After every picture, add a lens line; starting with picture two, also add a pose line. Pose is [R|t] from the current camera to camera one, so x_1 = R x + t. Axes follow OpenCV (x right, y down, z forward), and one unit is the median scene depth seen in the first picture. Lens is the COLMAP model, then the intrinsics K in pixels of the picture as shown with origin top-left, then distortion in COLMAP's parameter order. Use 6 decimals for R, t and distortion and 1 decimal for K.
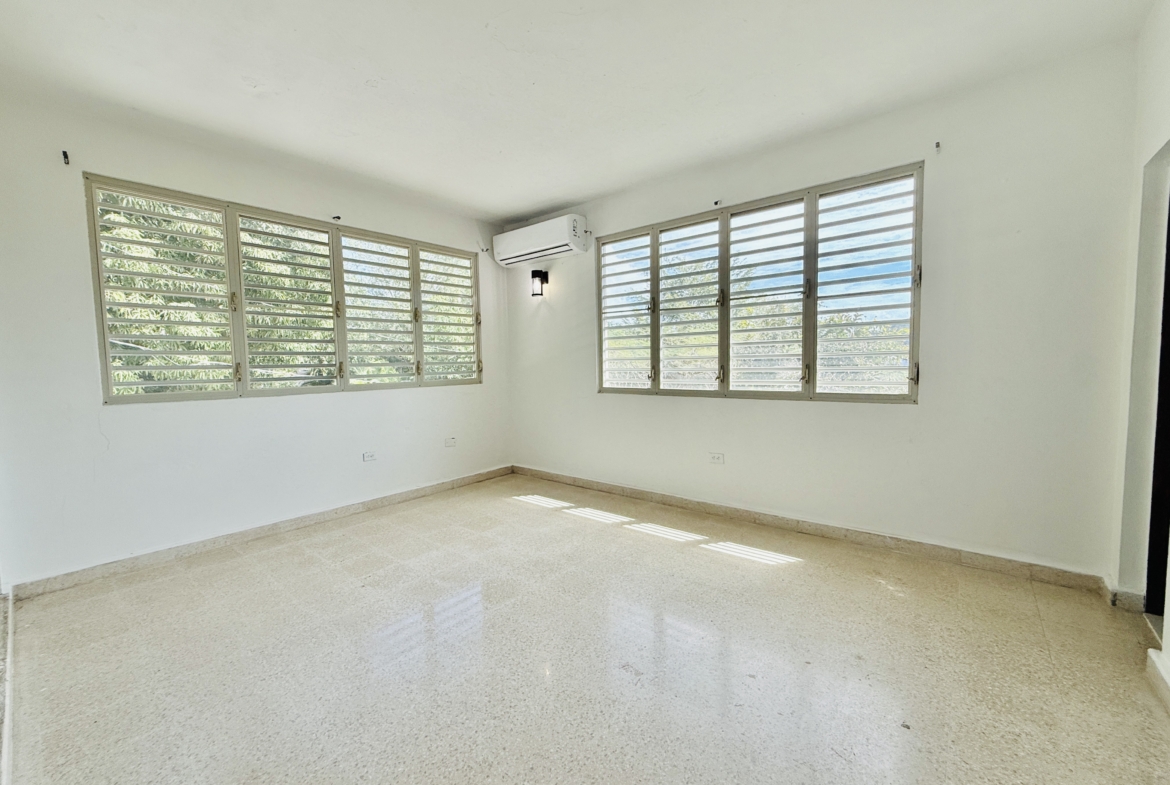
lens RADIAL K [[463.0, 0, 583.1], [0, 463.0, 393.2], [0, 0, 1]] dist [-0.000251, -0.000289]
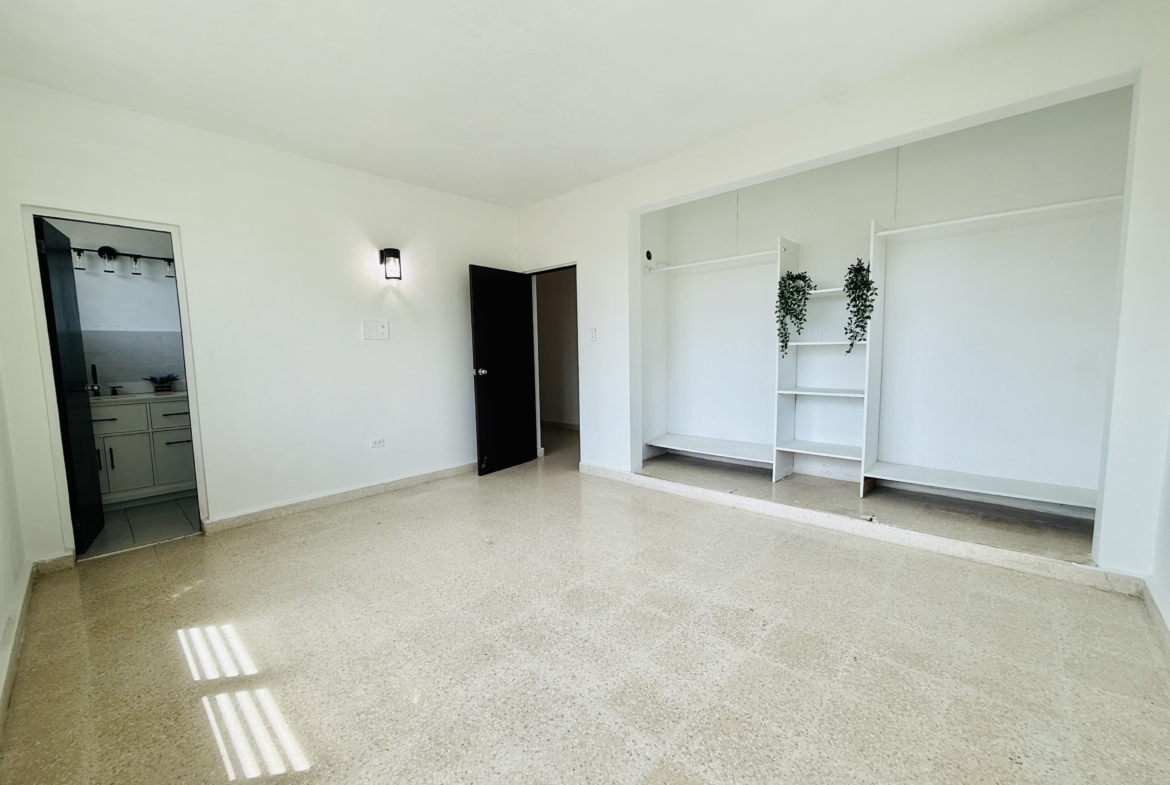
lens RADIAL K [[463.0, 0, 582.0], [0, 463.0, 390.8], [0, 0, 1]] dist [-0.000251, -0.000289]
pose [[-0.997276, 0.034161, 0.065378, -0.208904], [0.043808, 0.987356, 0.152342, -0.090674], [-0.059347, 0.154791, -0.986163, 1.526523]]
